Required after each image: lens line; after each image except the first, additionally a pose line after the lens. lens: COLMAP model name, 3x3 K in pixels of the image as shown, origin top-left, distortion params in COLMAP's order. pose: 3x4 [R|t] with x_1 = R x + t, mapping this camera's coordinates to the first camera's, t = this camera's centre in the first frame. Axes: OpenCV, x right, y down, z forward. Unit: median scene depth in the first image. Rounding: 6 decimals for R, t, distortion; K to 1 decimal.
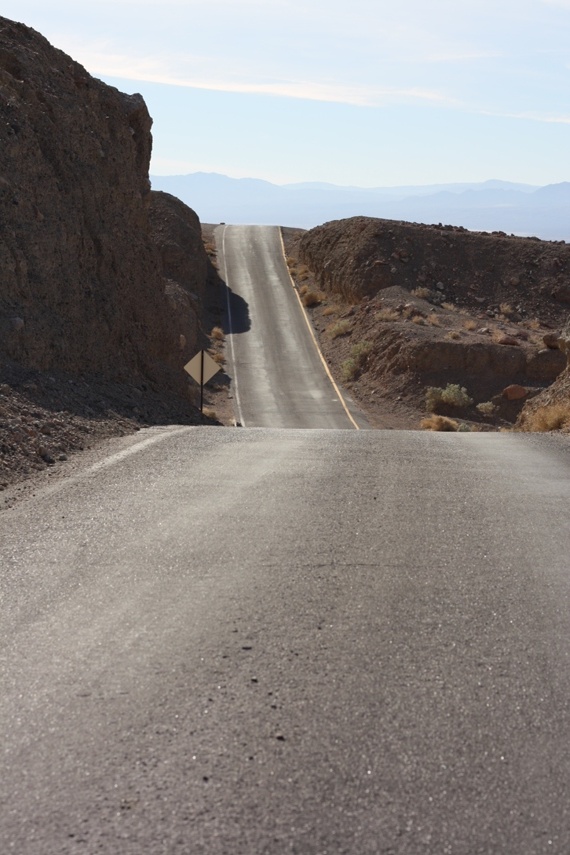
lens RADIAL K [[1972.5, 0, 285.0], [0, 1972.5, 427.5], [0, 0, 1]] dist [-0.090093, -0.047449]
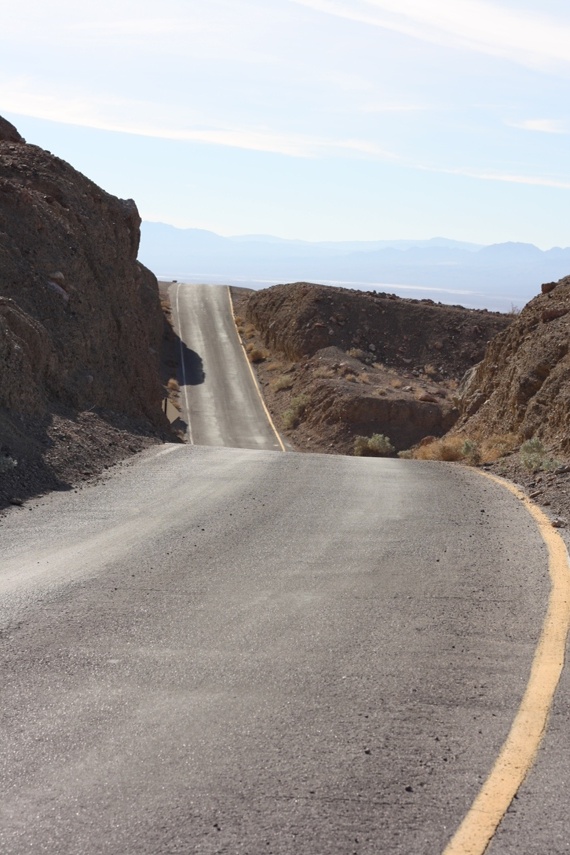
lens RADIAL K [[1972.5, 0, 285.0], [0, 1972.5, 427.5], [0, 0, 1]] dist [-0.090093, -0.047449]
pose [[0.999167, 0.027539, 0.030099, -0.003657], [-0.026735, 0.999283, -0.026810, 0.005388], [-0.030815, 0.025983, 0.999187, -0.126395]]
